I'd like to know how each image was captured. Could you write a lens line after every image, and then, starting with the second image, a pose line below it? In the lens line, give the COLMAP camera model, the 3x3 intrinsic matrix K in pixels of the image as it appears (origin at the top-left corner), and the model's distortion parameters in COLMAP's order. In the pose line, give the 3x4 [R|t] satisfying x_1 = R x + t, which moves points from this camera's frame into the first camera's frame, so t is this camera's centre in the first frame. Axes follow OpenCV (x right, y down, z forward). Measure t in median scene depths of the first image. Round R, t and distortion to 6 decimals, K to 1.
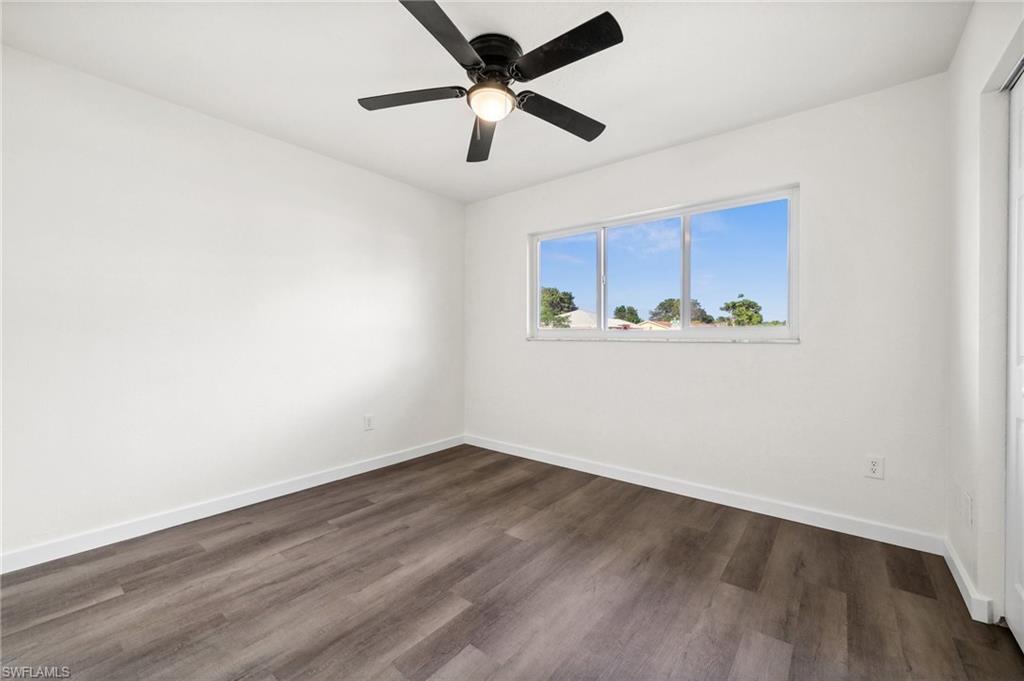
lens RADIAL K [[408.8, 0, 512.0], [0, 408.8, 340.5], [0, 0, 1]] dist [0.000521, 0.000015]
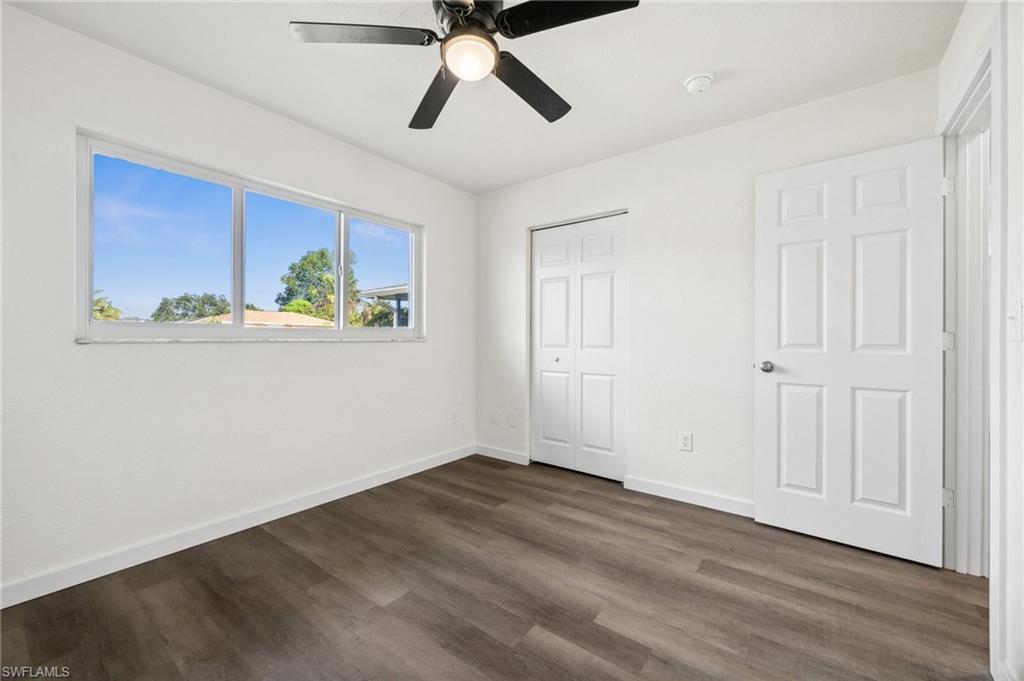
lens RADIAL K [[408.8, 0, 512.0], [0, 408.8, 340.5], [0, 0, 1]] dist [0.000521, 0.000015]
pose [[-0.025205, -0.007960, 0.999651, -0.734547], [0.005402, 0.999953, 0.008098, -0.008162], [-0.999668, 0.005604, -0.025161, 0.773050]]
